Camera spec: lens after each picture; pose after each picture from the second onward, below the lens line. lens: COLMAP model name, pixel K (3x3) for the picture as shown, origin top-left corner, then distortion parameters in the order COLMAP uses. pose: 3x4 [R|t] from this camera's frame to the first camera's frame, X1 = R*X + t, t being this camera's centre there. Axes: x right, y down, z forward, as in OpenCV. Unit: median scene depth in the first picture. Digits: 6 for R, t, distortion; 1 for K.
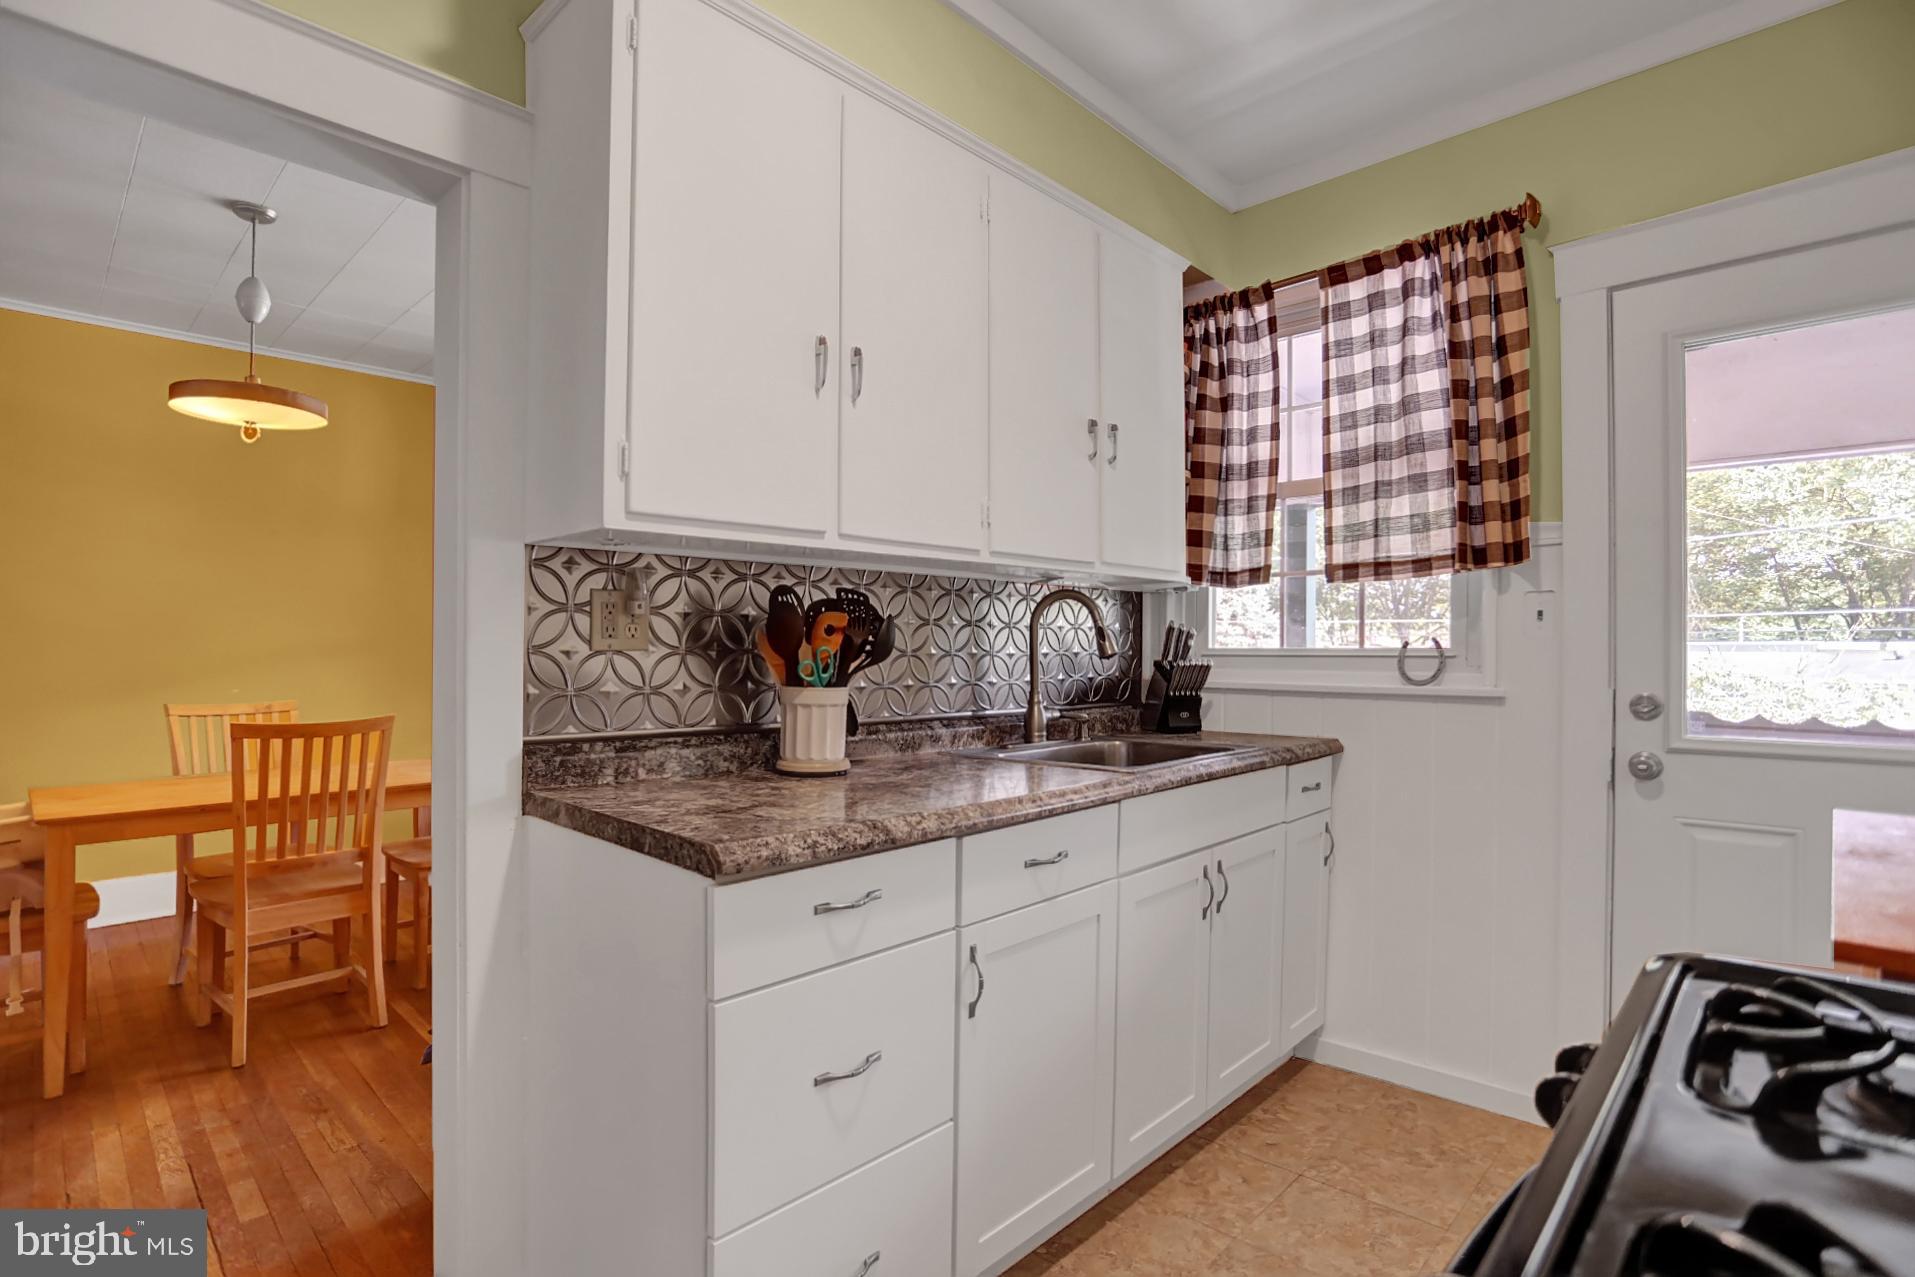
lens RADIAL K [[912.9, 0, 948.6], [0, 912.9, 652.0], [0, 0, 1]] dist [-0.037377, -0.000057]
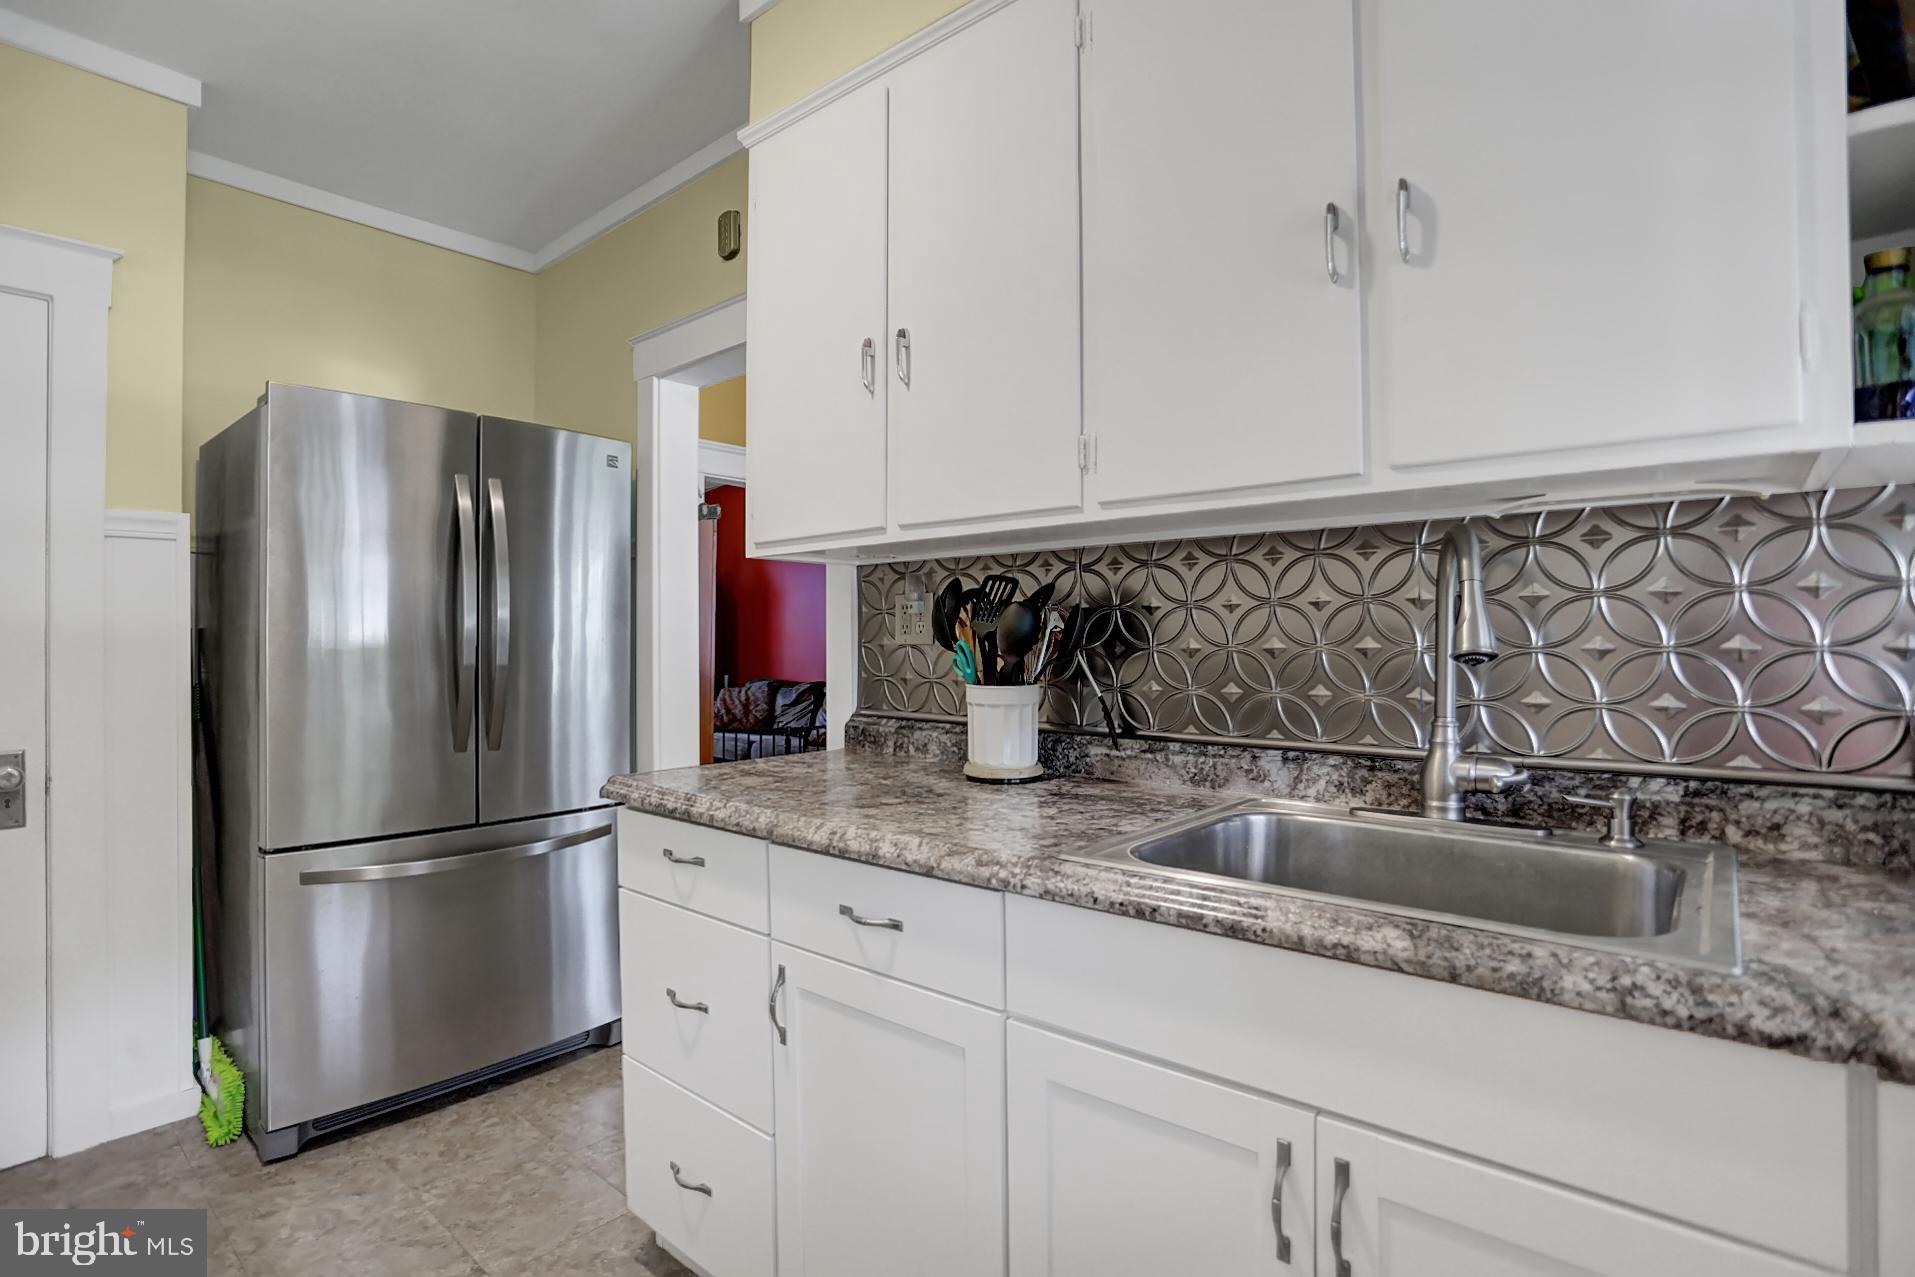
lens RADIAL K [[960.1, 0, 946.2], [0, 960.1, 634.0], [0, 0, 1]] dist [0.000161, 0.003653]
pose [[0.019485, -0.016038, -0.999682, 0.818265], [-0.004836, 0.999858, -0.016135, 0.003390], [0.999798, 0.005148, 0.019404, 0.927099]]
